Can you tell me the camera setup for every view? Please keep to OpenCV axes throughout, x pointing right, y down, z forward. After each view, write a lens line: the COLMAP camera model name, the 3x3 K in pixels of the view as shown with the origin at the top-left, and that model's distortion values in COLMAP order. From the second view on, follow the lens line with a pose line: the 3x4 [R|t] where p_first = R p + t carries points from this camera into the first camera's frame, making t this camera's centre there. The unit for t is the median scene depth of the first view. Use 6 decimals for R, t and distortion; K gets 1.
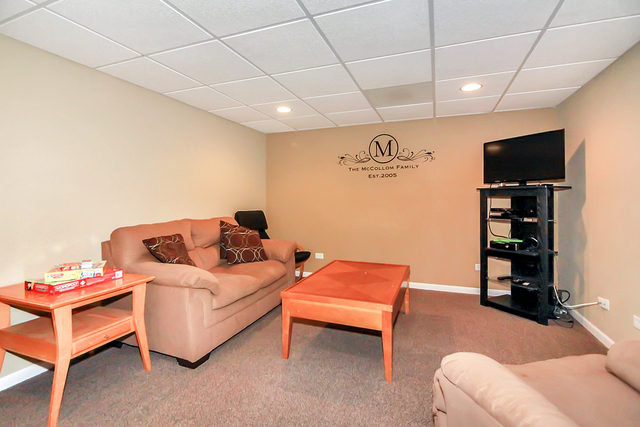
lens RADIAL K [[308.3, 0, 312.2], [0, 308.3, 204.2], [0, 0, 1]] dist [-0.003289, -0.000834]
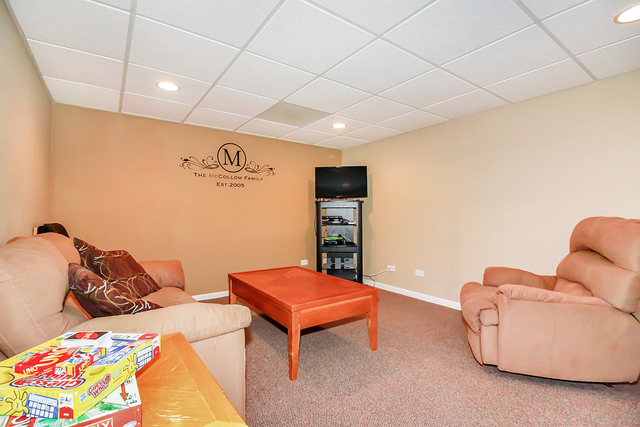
lens RADIAL K [[299.2, 0, 316.8], [0, 299.2, 215.9], [0, 0, 1]] dist [0.000581, -0.000546]
pose [[0.541381, -0.000502, 0.840777, -0.437820], [0.009639, 0.999938, -0.005610, 0.015185], [-0.840722, 0.011142, 0.541353, 0.256586]]
